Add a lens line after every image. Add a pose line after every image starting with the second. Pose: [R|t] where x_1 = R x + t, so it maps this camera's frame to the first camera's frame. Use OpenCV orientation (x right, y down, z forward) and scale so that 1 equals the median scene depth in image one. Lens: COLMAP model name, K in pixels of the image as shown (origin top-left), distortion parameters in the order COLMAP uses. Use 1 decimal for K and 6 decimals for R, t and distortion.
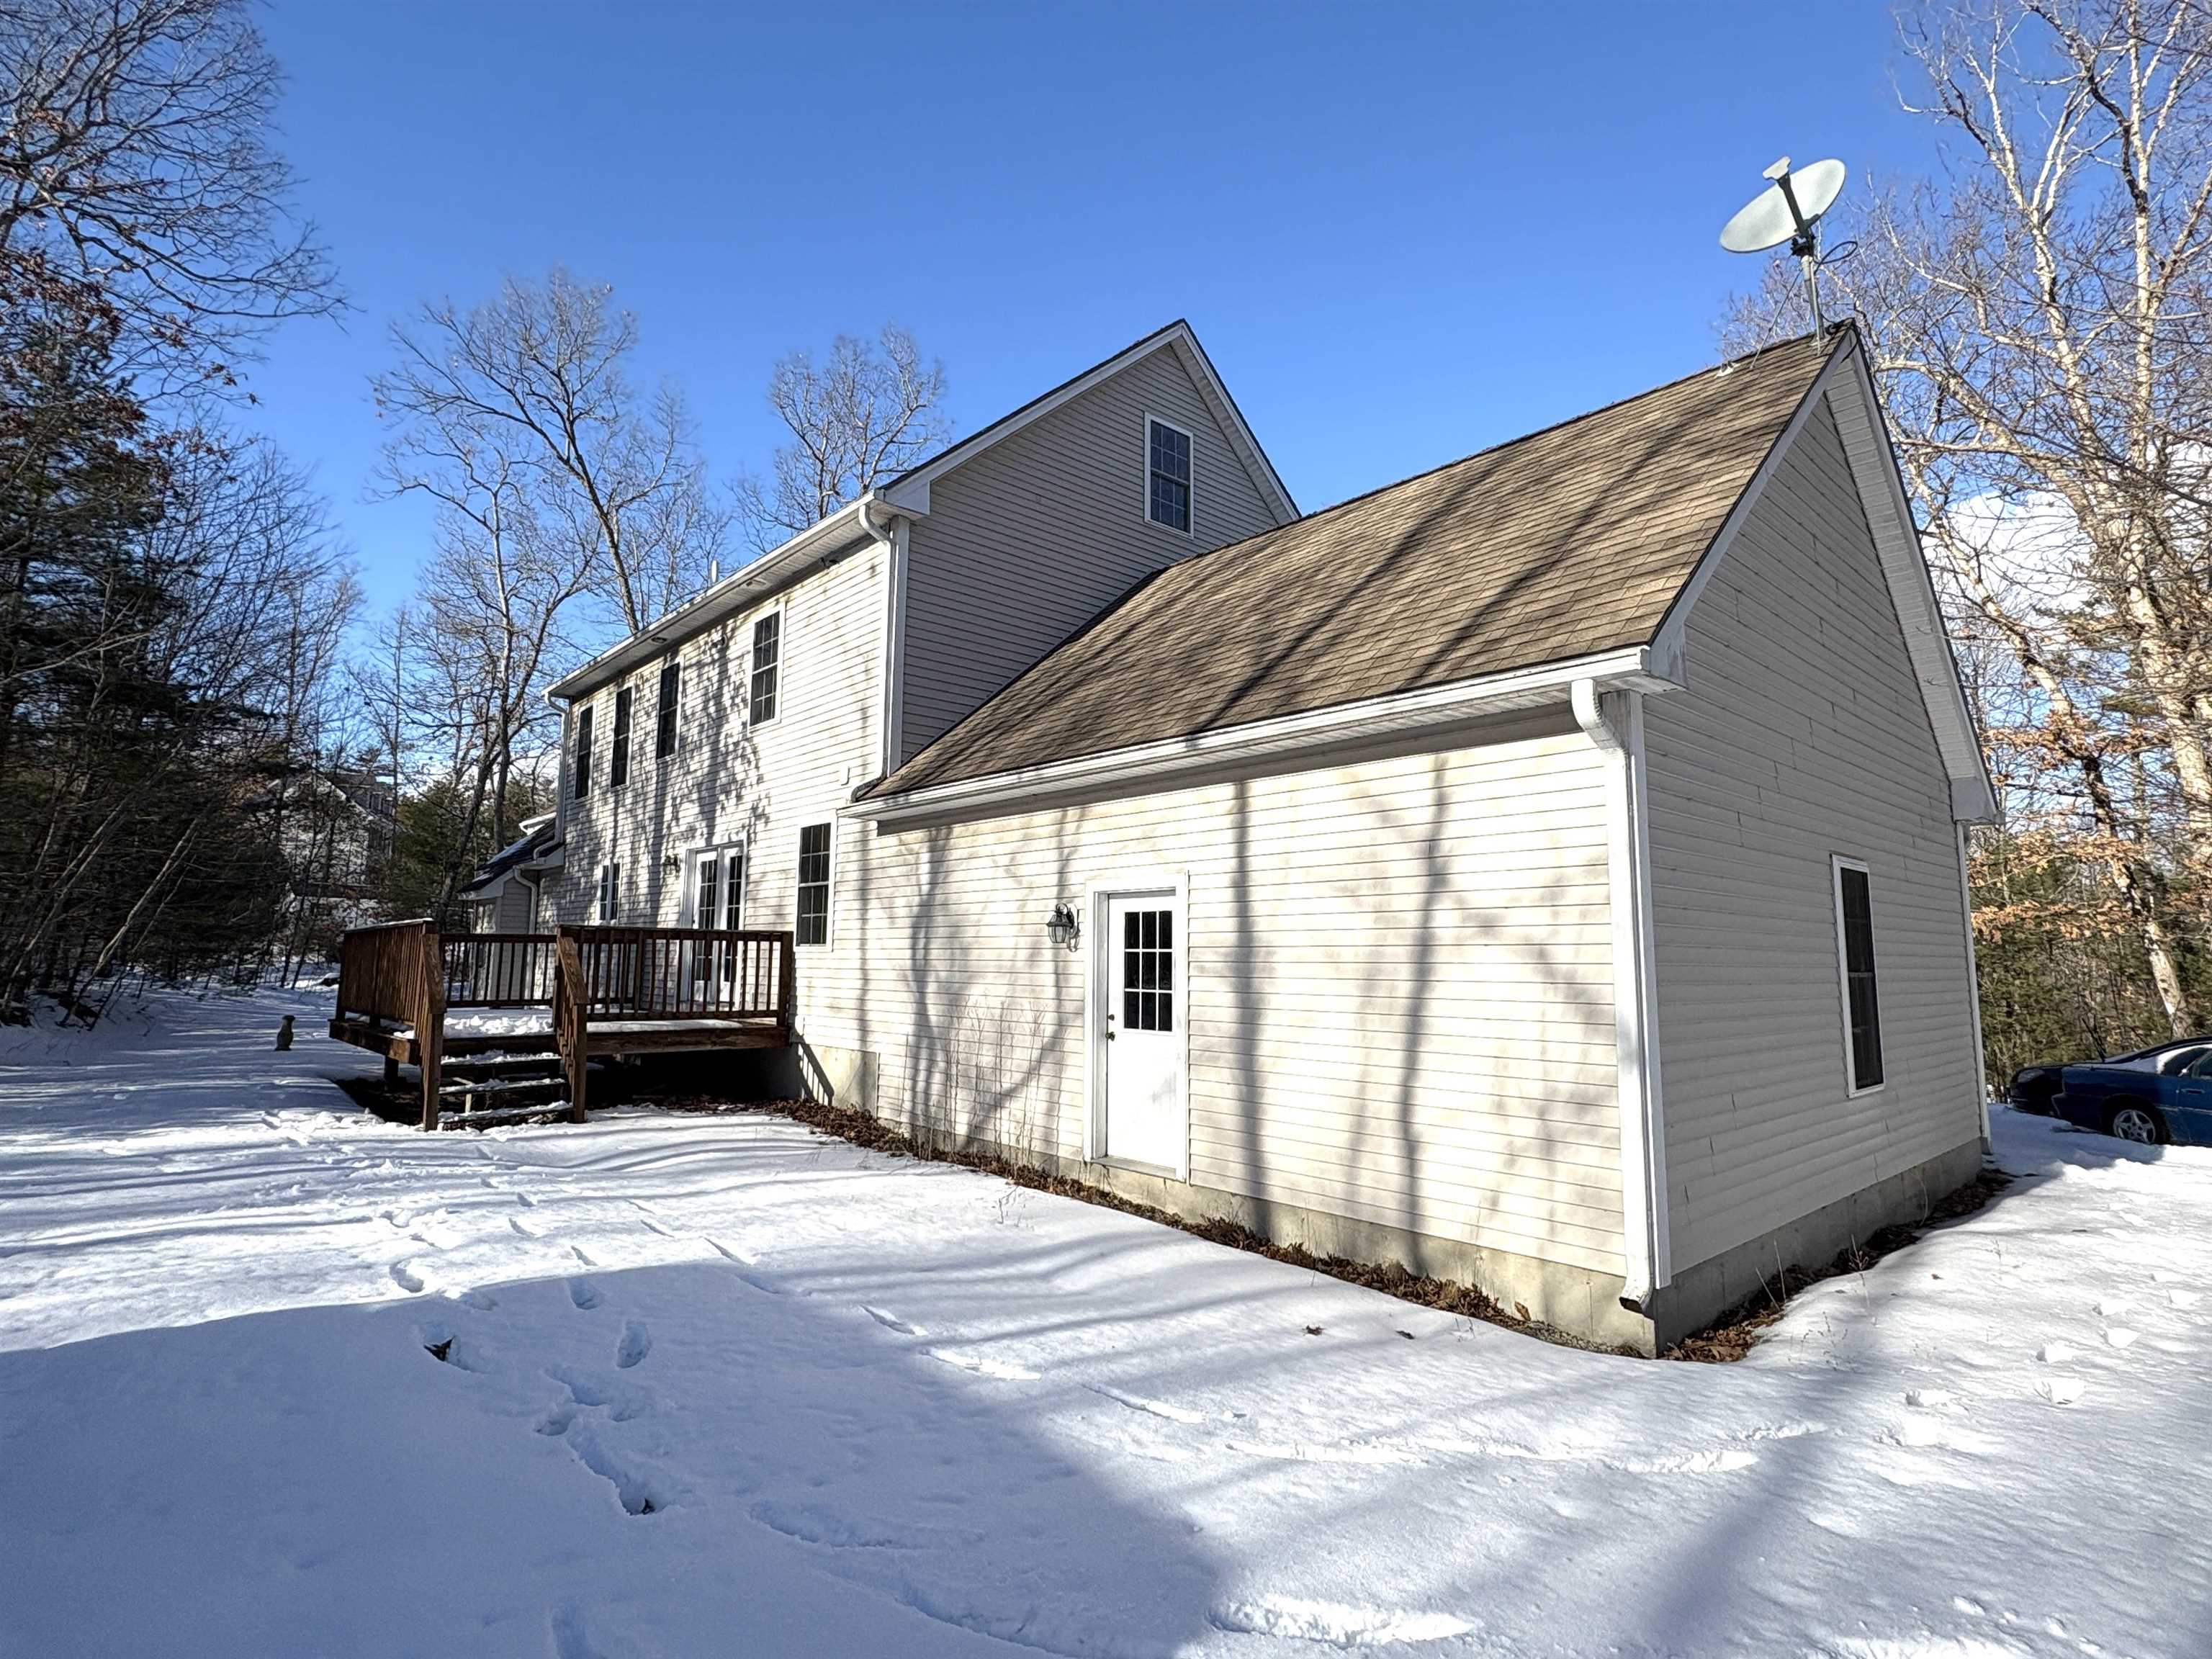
lens RADIAL K [[1101.7, 0, 1106.0], [0, 1101.7, 829.5], [0, 0, 1]] dist [-0.000273, -0.000017]
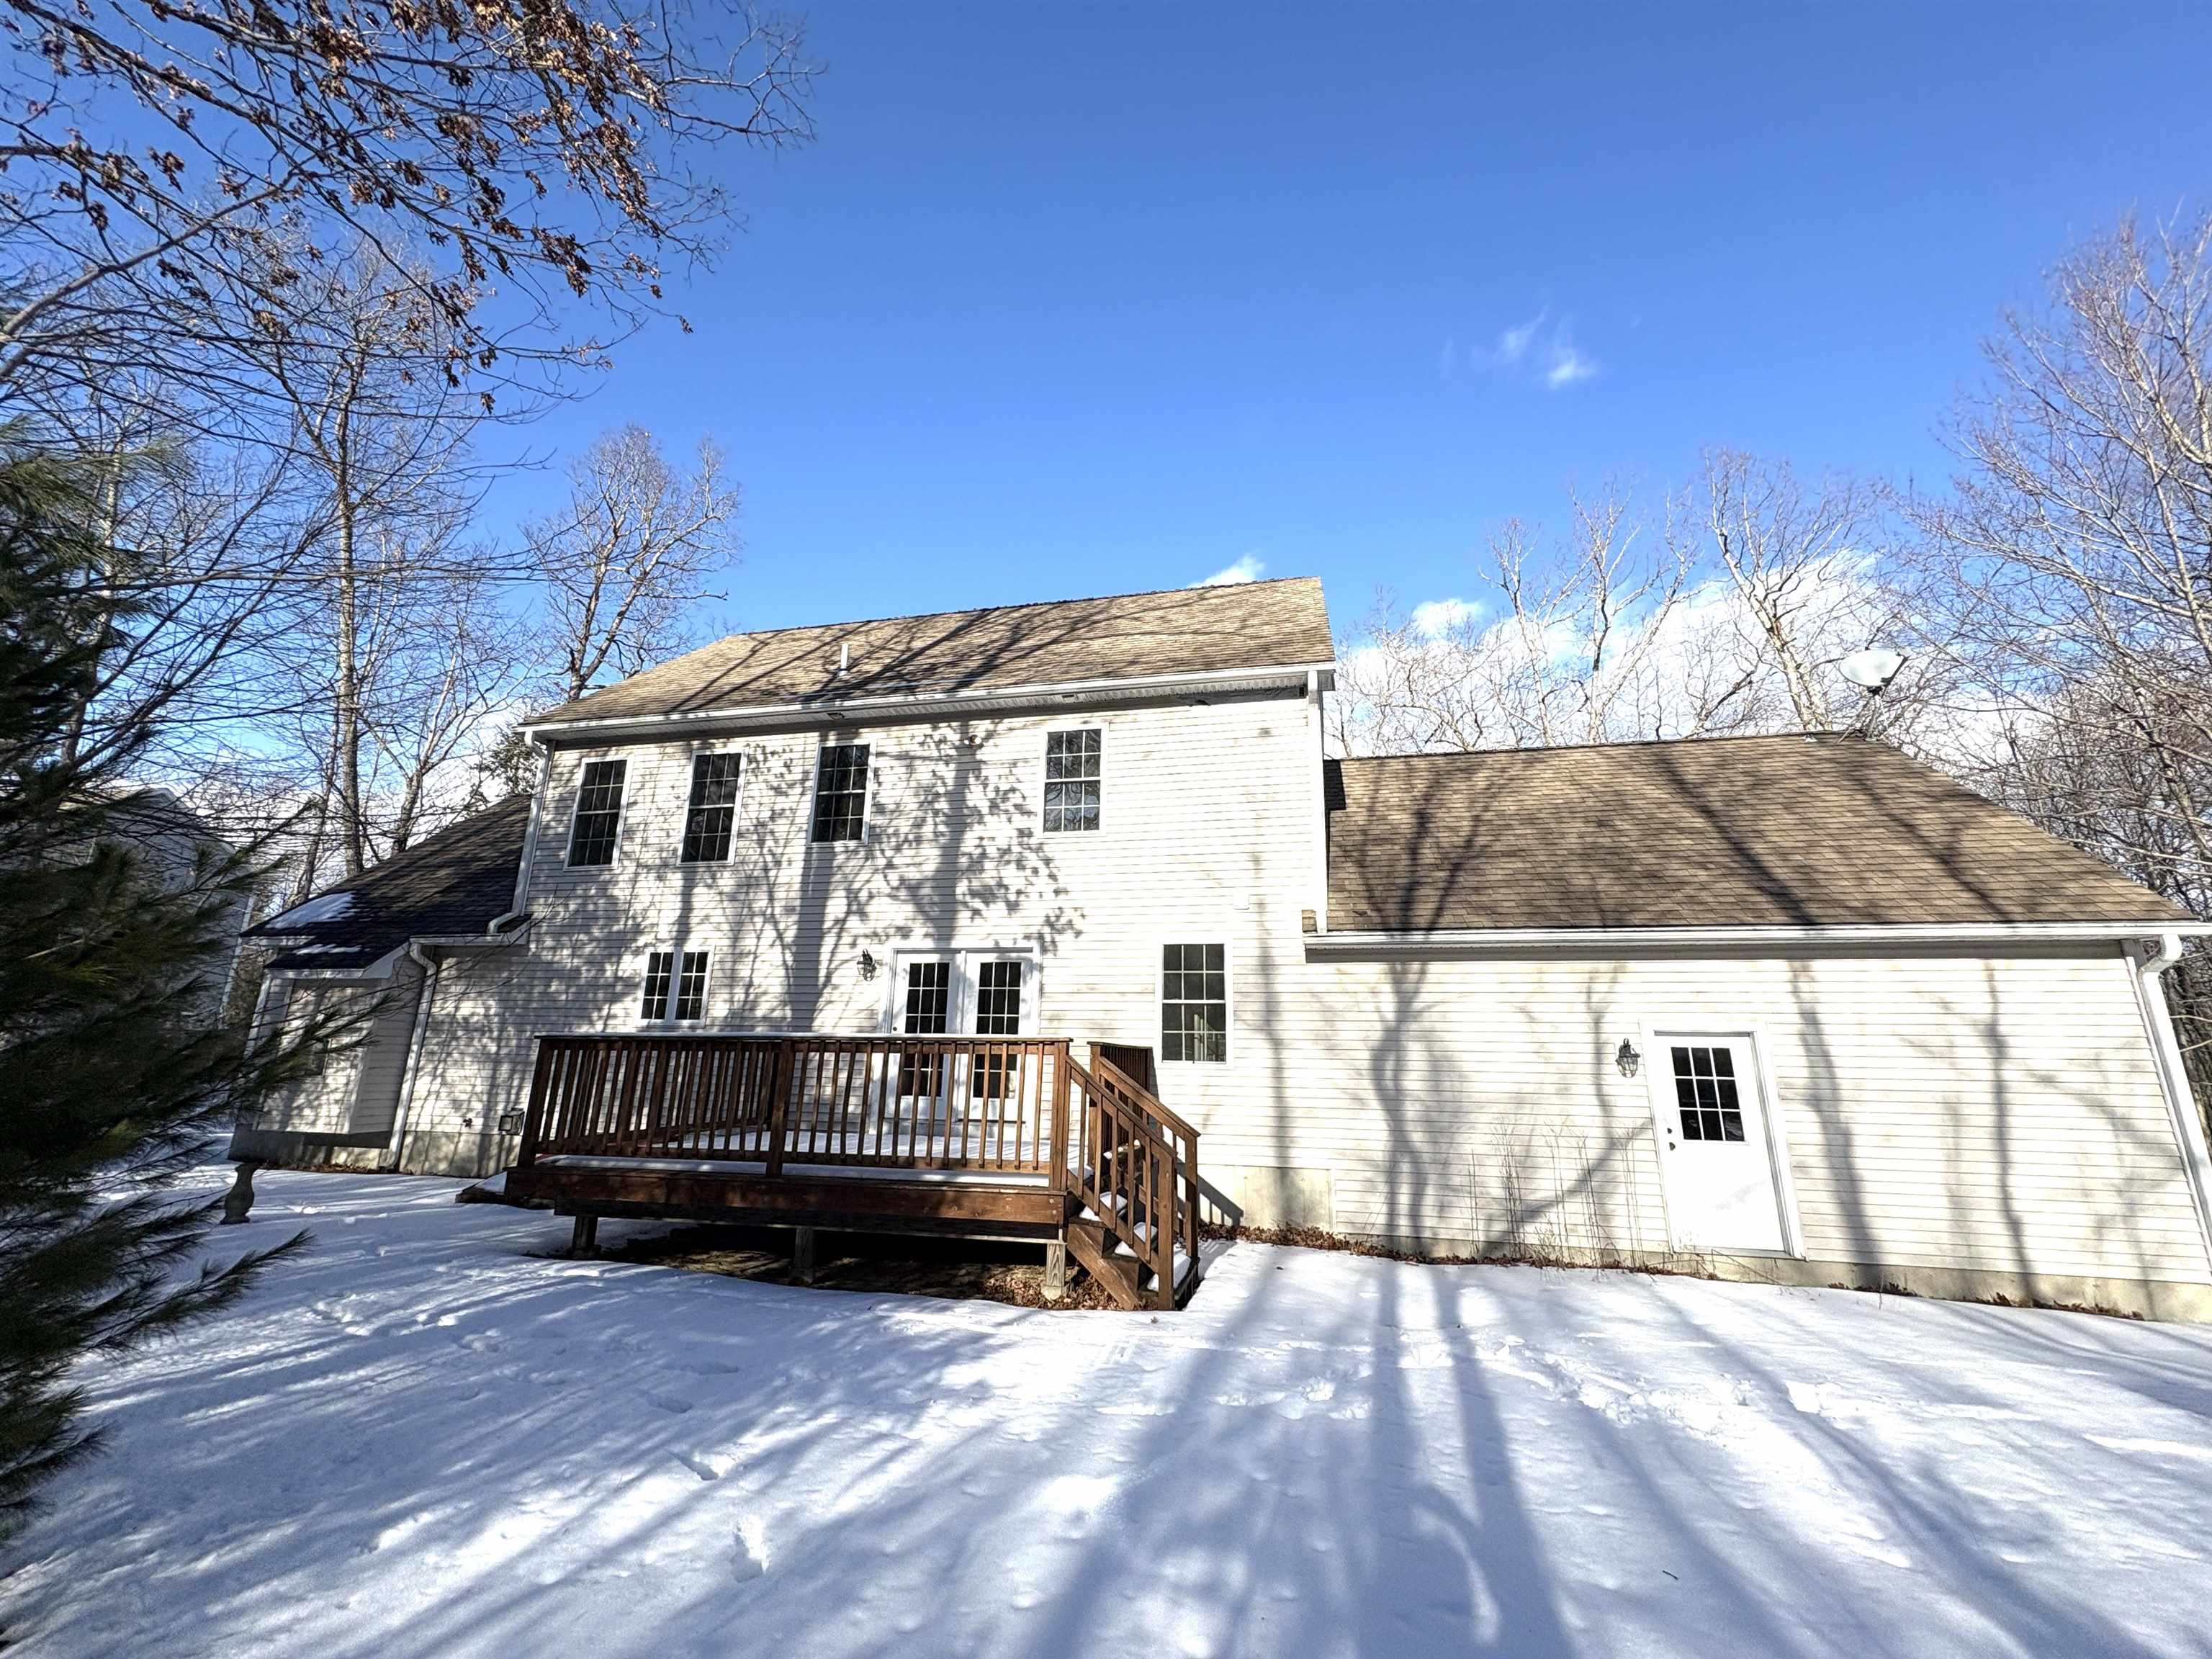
lens RADIAL K [[923.0, 0, 1106.0], [0, 923.0, 829.5], [0, 0, 1]] dist [-0.031778, 0.040204]
pose [[0.822925, 0.155836, 0.546361, -0.986683], [-0.080278, 0.983893, -0.159717, 0.040866], [-0.562450, 0.087574, 0.822180, 0.389056]]
